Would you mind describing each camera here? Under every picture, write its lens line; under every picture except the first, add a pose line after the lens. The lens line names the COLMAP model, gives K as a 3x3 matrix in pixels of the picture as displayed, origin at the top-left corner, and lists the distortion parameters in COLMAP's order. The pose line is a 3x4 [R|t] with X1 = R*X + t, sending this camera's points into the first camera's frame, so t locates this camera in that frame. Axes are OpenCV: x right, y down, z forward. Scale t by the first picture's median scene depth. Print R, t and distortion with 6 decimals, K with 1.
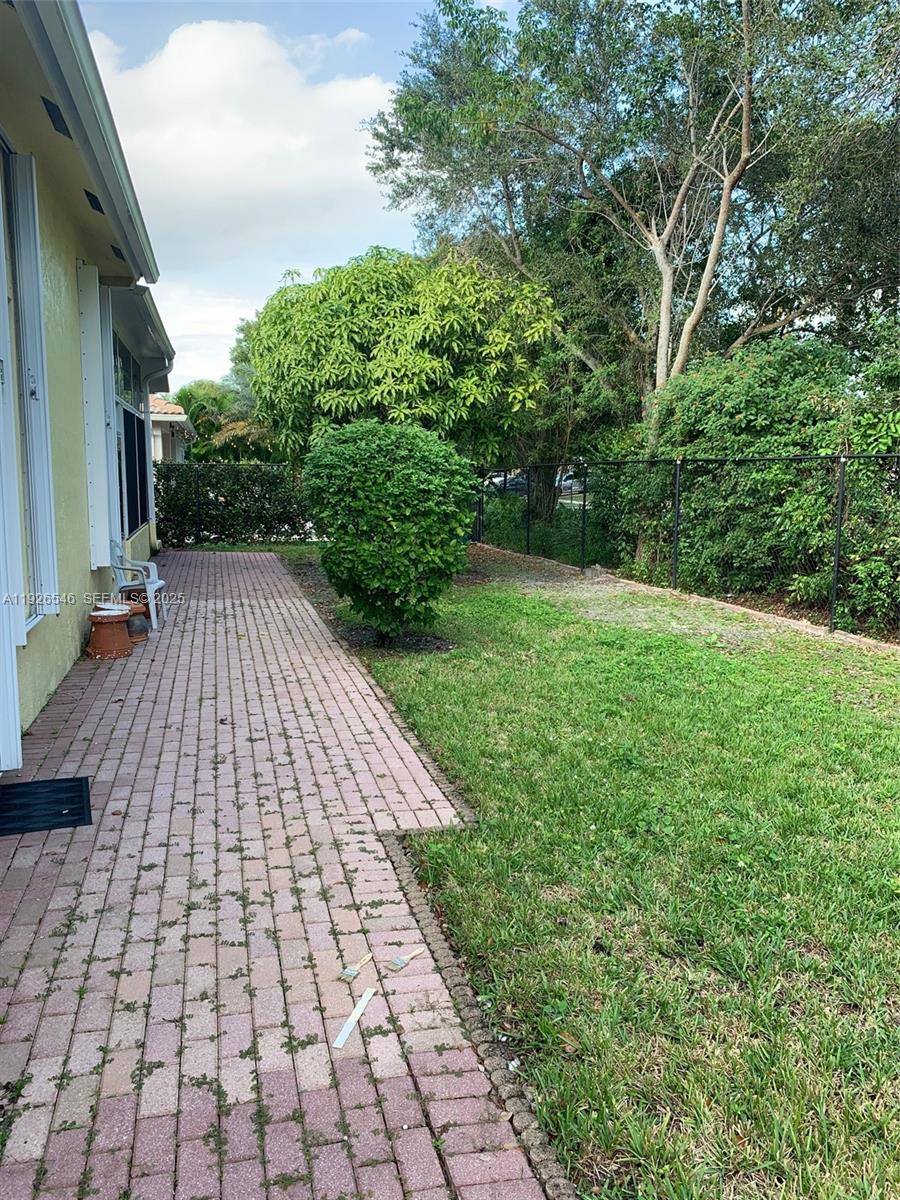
lens RADIAL K [[917.6, 0, 450.0], [0, 917.6, 599.2], [0, 0, 1]] dist [0.020017, -0.021635]
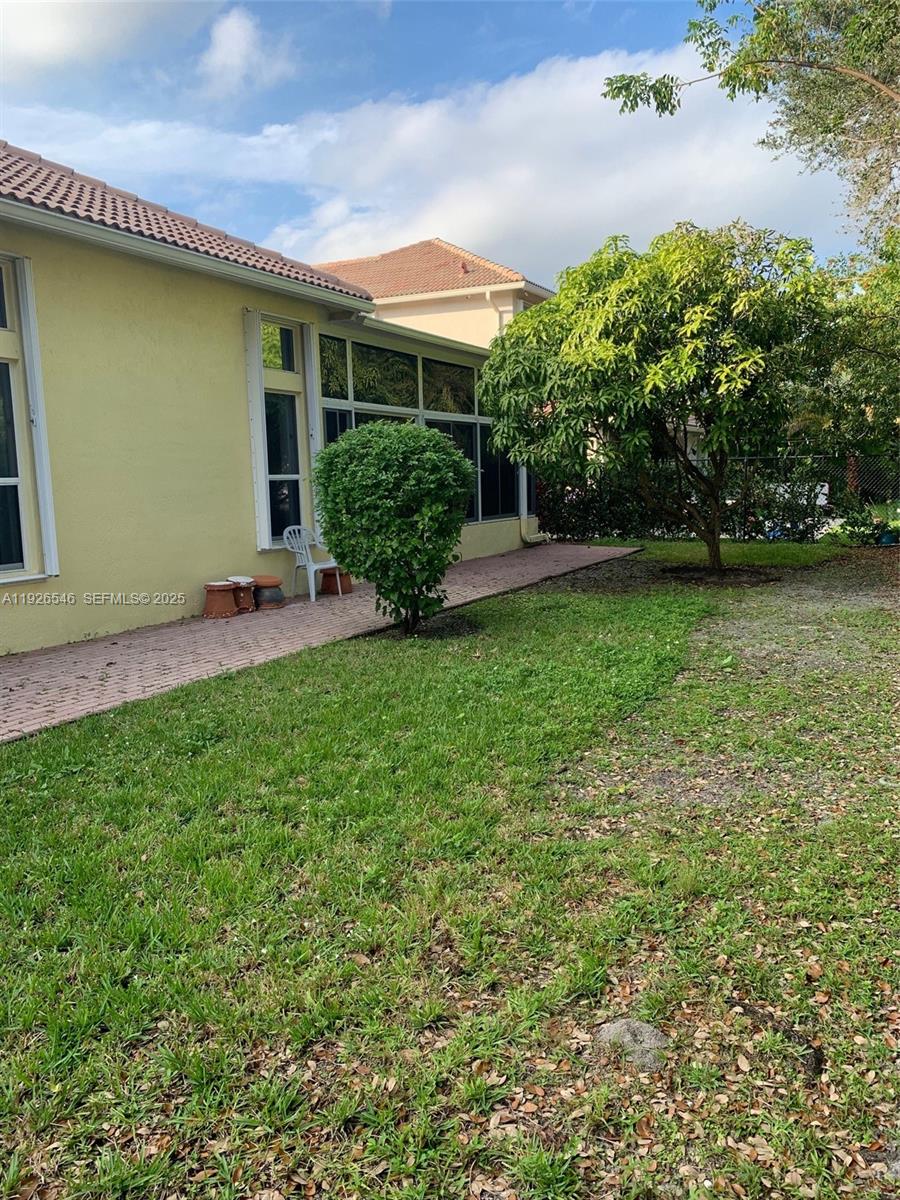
lens RADIAL K [[917.6, 0, 449.7], [0, 917.6, 601.8], [0, 0, 1]] dist [0.020017, -0.021635]
pose [[0.742042, 0.073255, -0.666339, 0.506336], [-0.068544, 0.997093, 0.033287, -0.016560], [0.666840, 0.020973, 0.744905, 0.175493]]
